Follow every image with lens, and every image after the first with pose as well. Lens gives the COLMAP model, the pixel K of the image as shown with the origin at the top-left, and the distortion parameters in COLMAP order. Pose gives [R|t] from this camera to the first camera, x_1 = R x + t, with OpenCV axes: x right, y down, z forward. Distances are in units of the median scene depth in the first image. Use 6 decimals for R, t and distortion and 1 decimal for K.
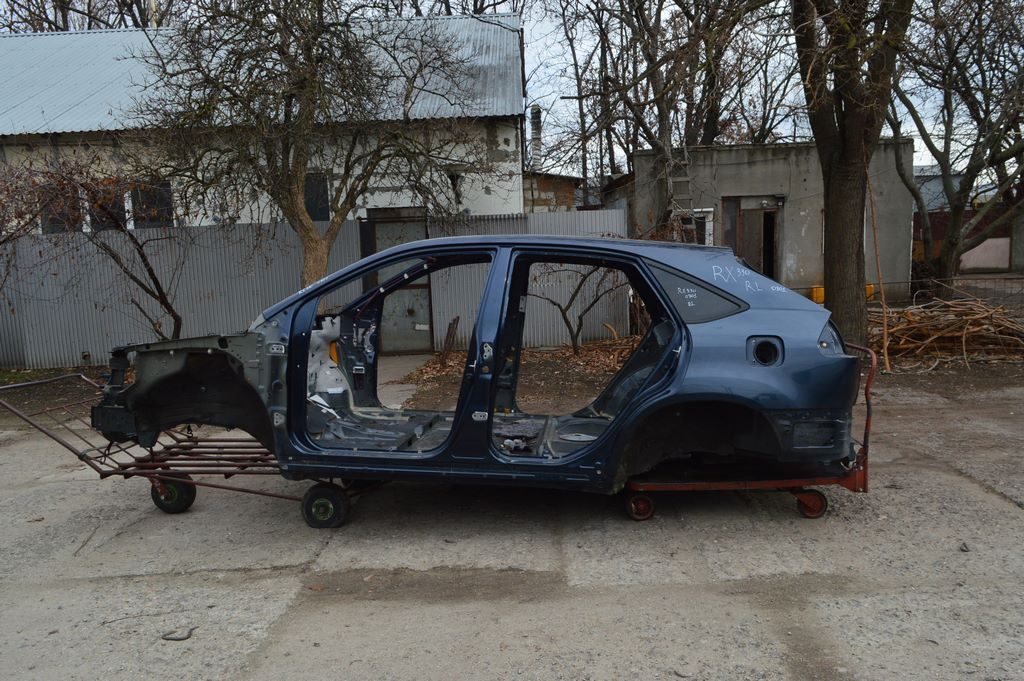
lens RADIAL K [[822.9, 0, 510.3], [0, 822.9, 341.4], [0, 0, 1]] dist [-0.011179, -0.003395]
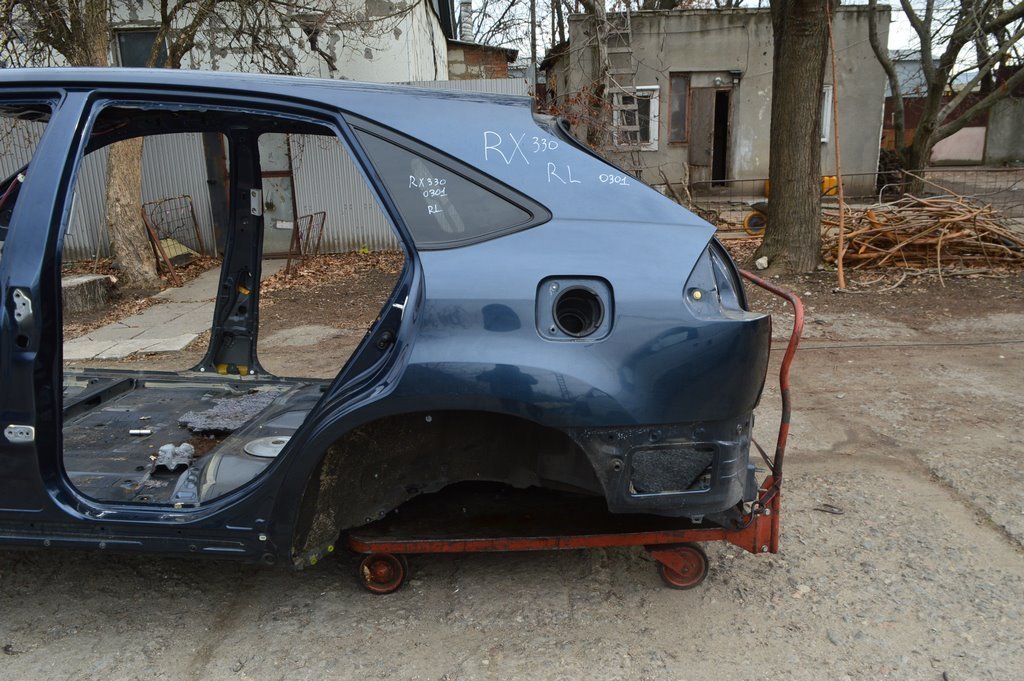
lens RADIAL K [[822.9, 0, 516.9], [0, 822.9, 342.5], [0, 0, 1]] dist [-0.011179, -0.003395]
pose [[0.998906, -0.001316, 0.046748, 0.121053], [-0.004867, 0.991250, 0.131904, -0.015663], [-0.046513, -0.131988, 0.990160, 0.246555]]
